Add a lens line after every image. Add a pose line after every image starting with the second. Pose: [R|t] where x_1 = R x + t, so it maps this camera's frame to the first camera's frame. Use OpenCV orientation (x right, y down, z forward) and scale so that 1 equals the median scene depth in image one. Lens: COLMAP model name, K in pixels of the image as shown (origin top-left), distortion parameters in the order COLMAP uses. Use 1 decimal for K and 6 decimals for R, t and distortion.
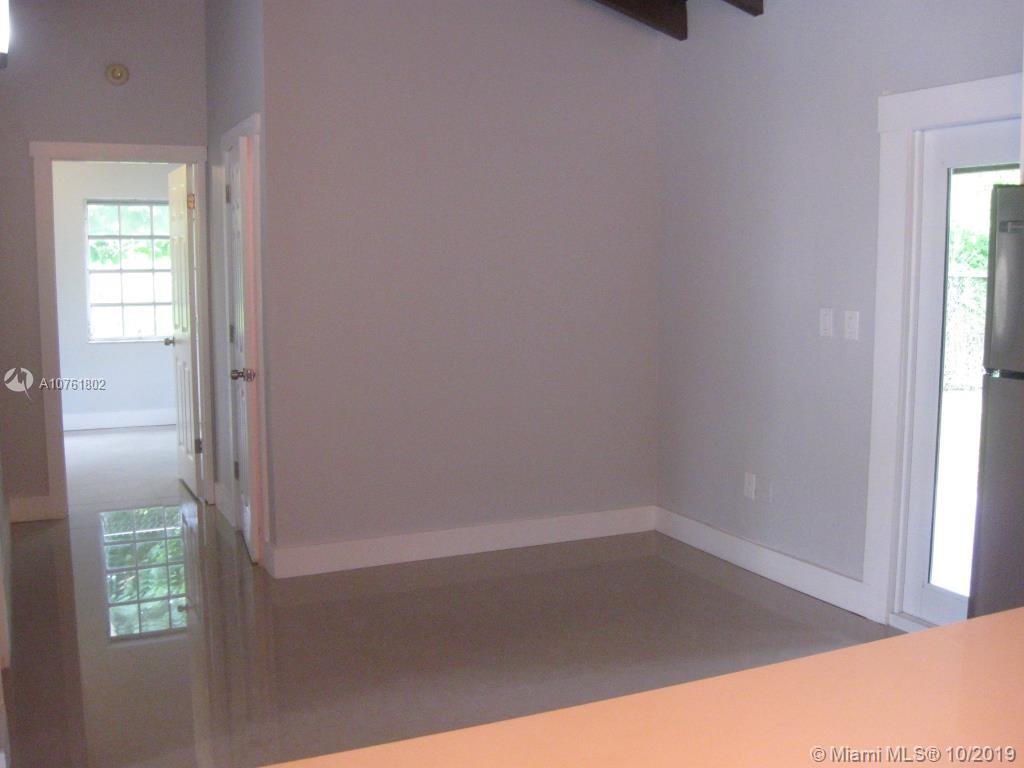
lens RADIAL K [[1056.0, 0, 517.2], [0, 1056.0, 380.9], [0, 0, 1]] dist [-0.141302, 0.078771]
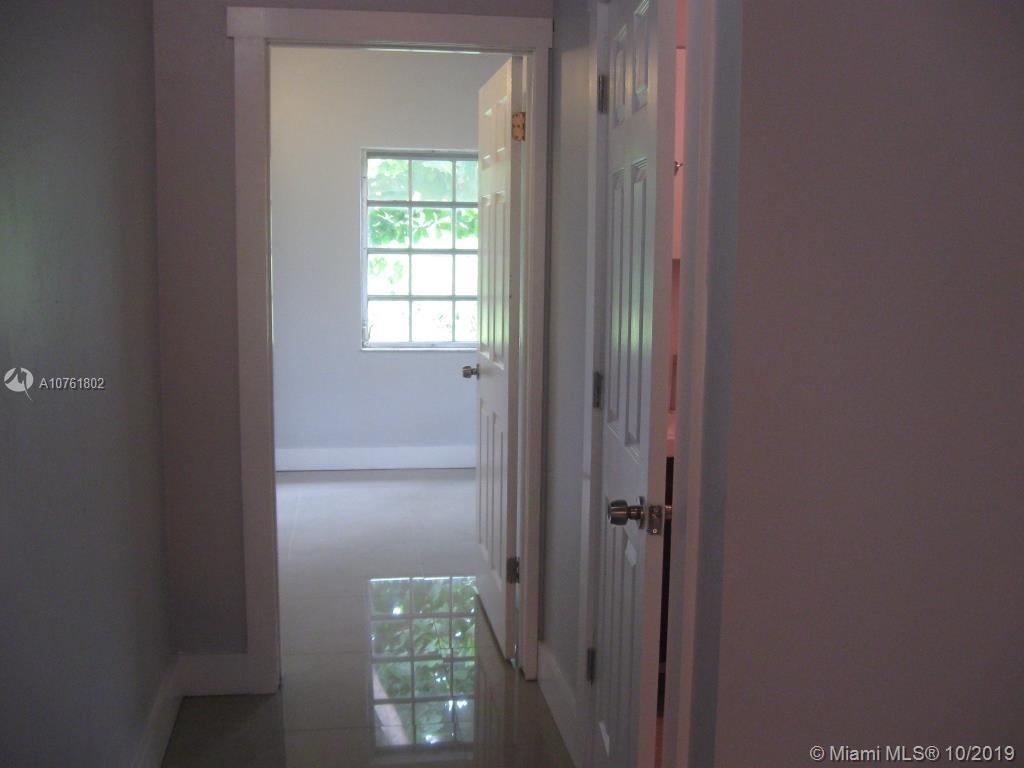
lens RADIAL K [[1056.0, 0, 517.2], [0, 1056.0, 380.9], [0, 0, 1]] dist [-0.141302, 0.078771]
pose [[0.960158, 0.049133, -0.275104, -0.140894], [-0.045160, 0.998764, 0.020762, -0.046319], [0.275784, -0.007511, 0.961190, 0.421678]]
